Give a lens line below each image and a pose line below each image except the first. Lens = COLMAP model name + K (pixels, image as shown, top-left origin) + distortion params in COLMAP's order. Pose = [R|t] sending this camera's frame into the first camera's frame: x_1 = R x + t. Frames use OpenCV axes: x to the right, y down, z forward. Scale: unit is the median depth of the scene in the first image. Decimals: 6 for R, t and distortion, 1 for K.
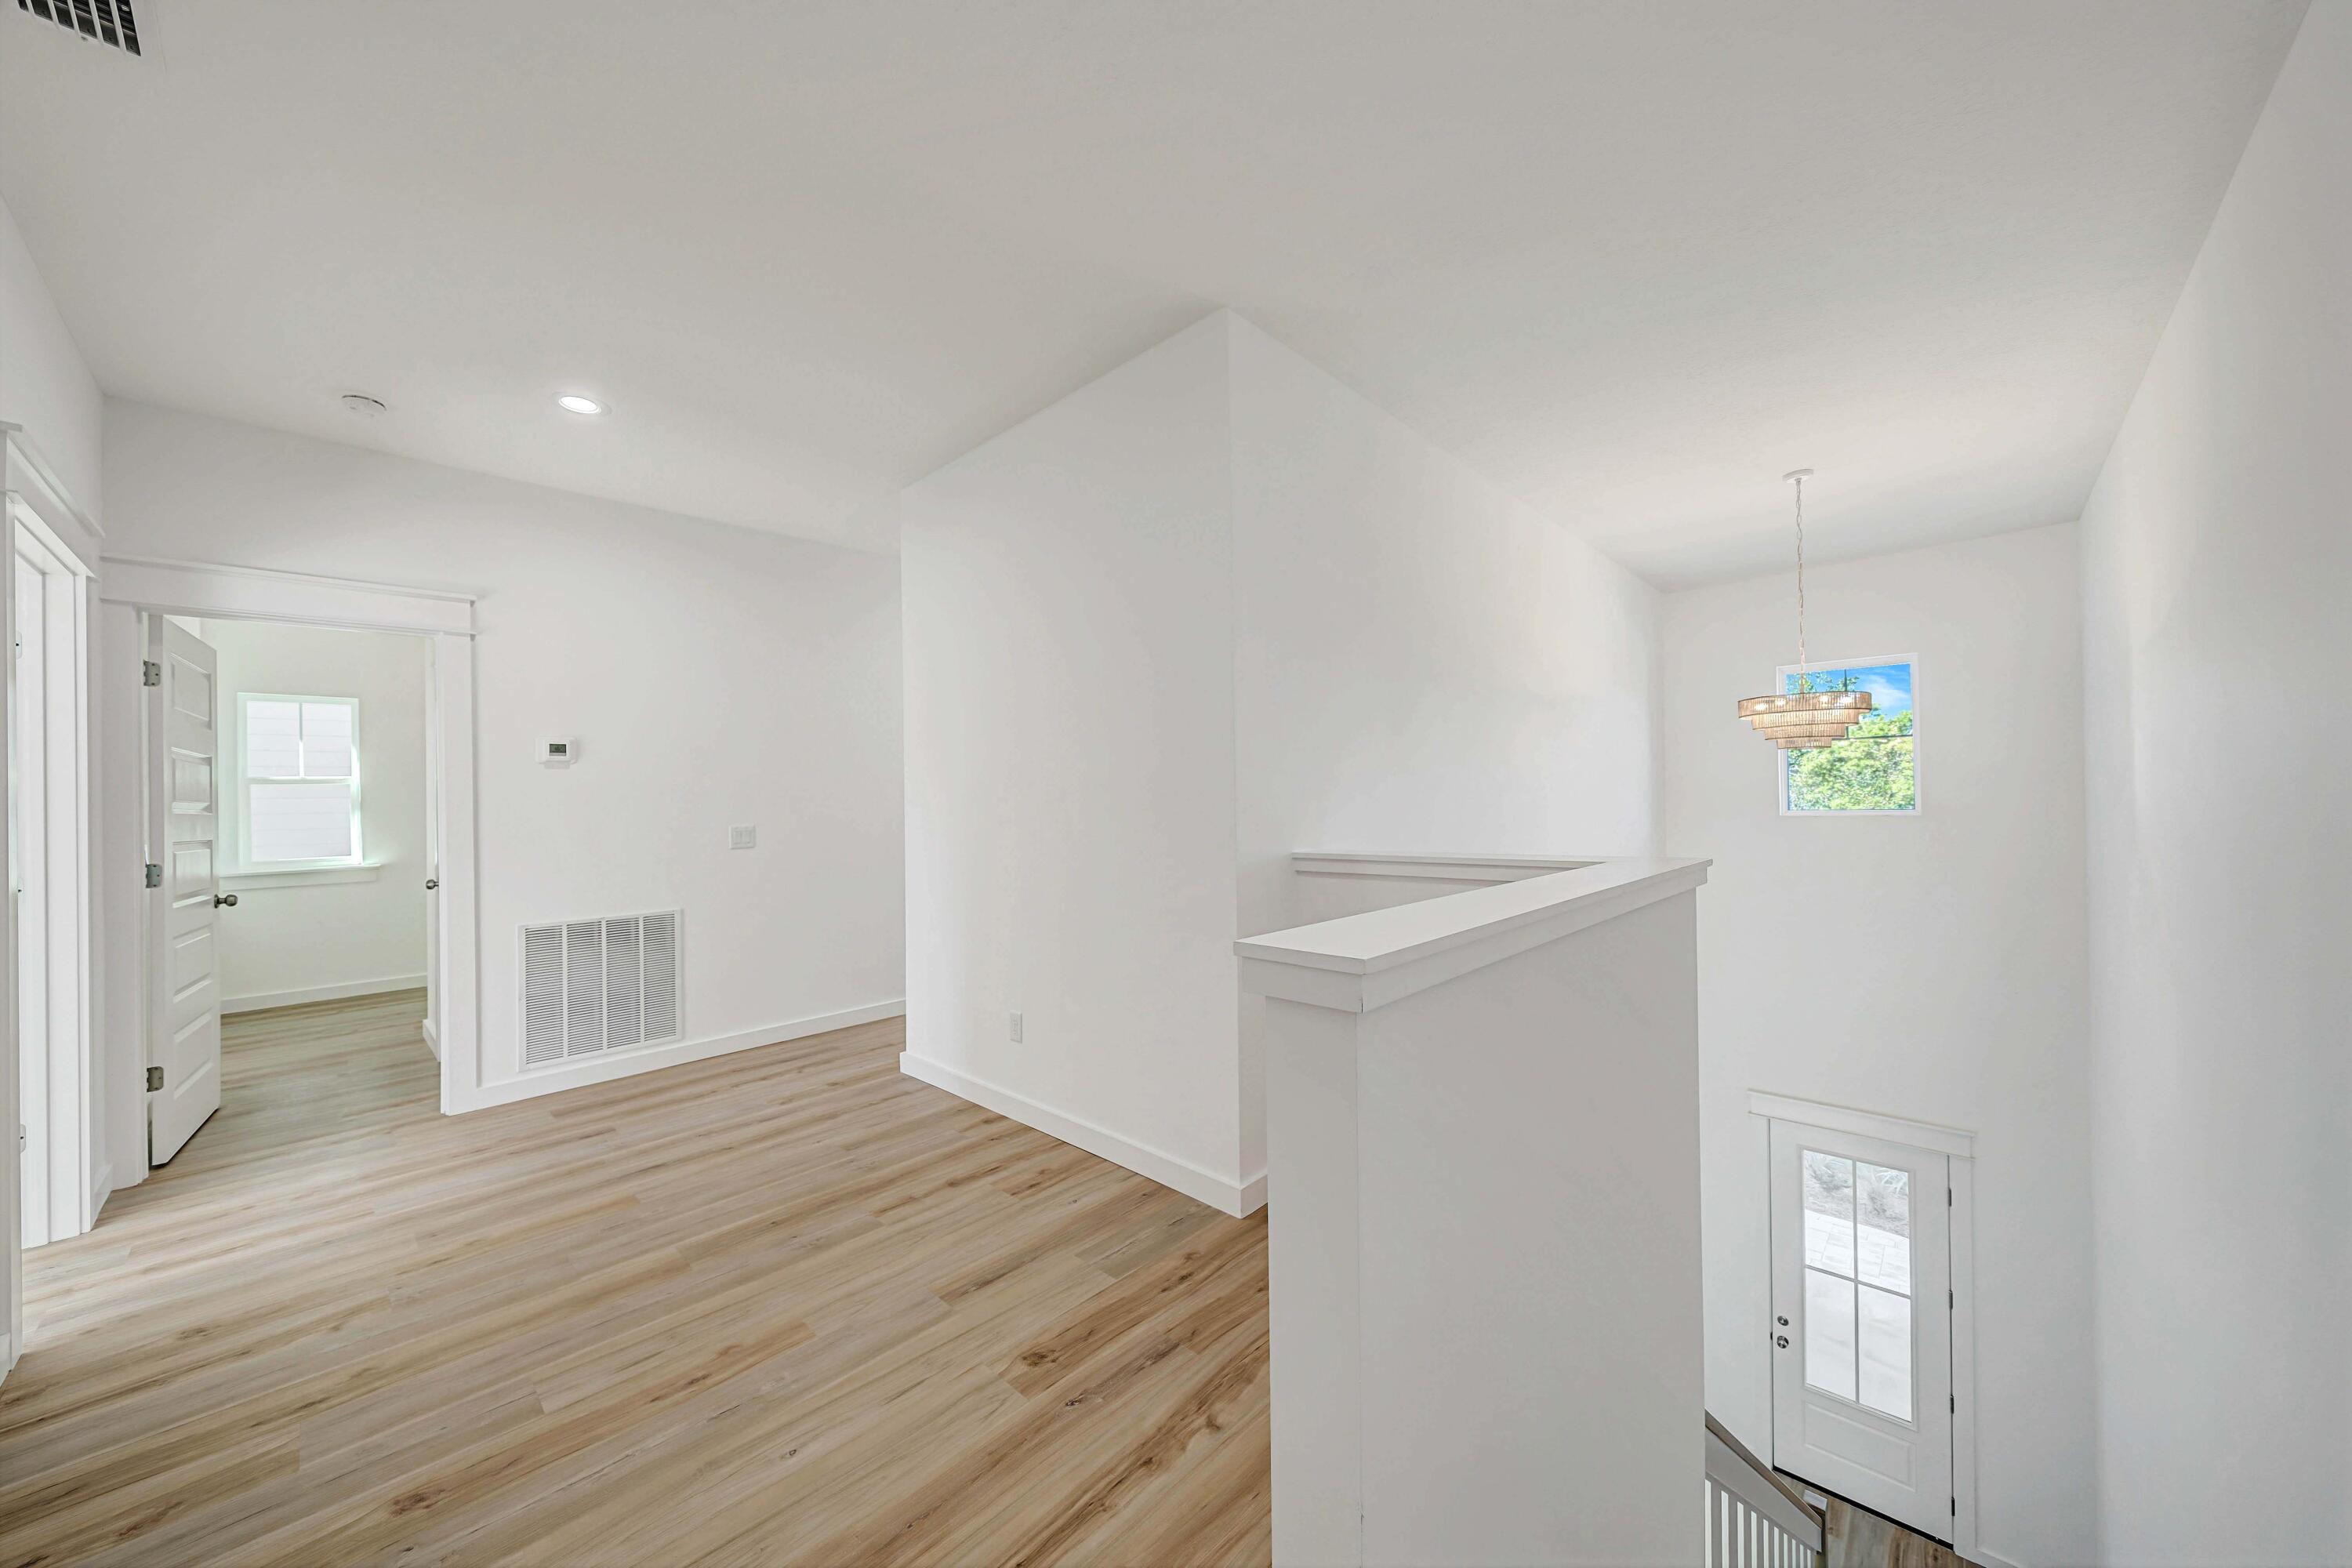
lens RADIAL K [[842.6, 0, 1175.7], [0, 842.6, 792.8], [0, 0, 1]] dist [0.003343, 0.000101]
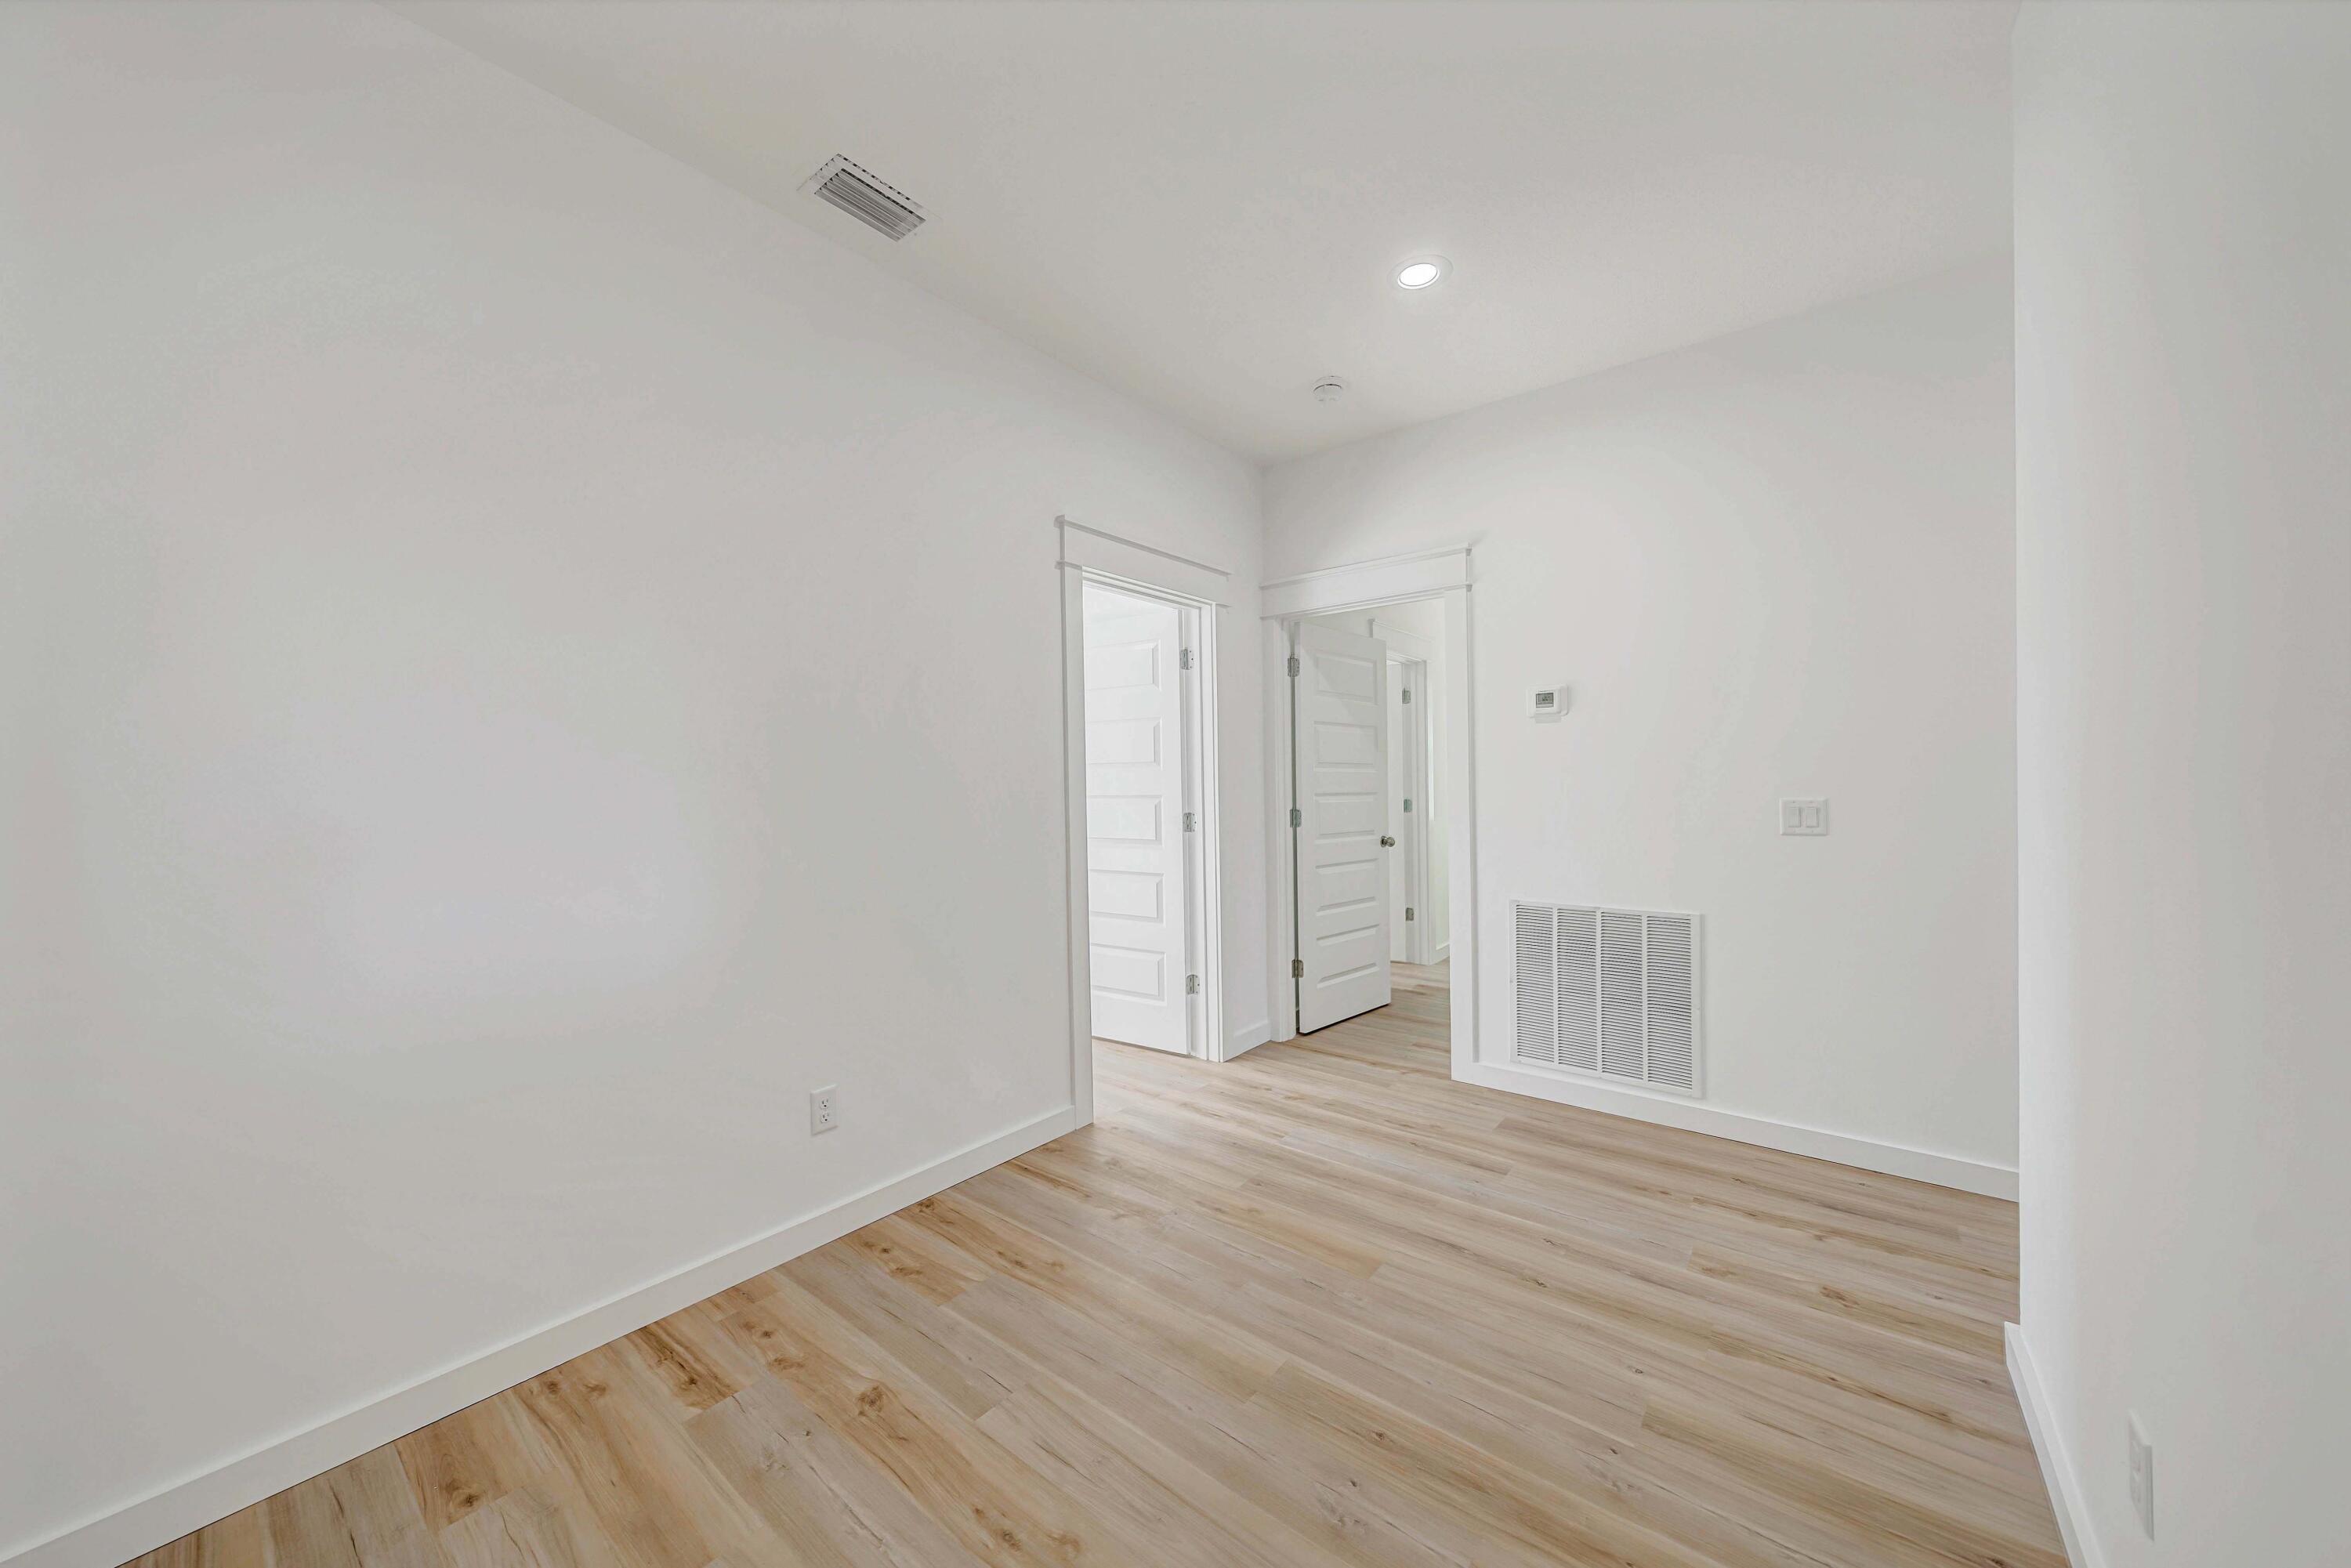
lens RADIAL K [[842.2, 0, 1173.1], [0, 842.2, 793.6], [0, 0, 1]] dist [0.003343, 0.000101]
pose [[0.064100, 0.036141, -0.997289, 0.094263], [0.020370, 0.999088, 0.037516, 0.003311], [0.997736, -0.022719, 0.063306, 0.619615]]
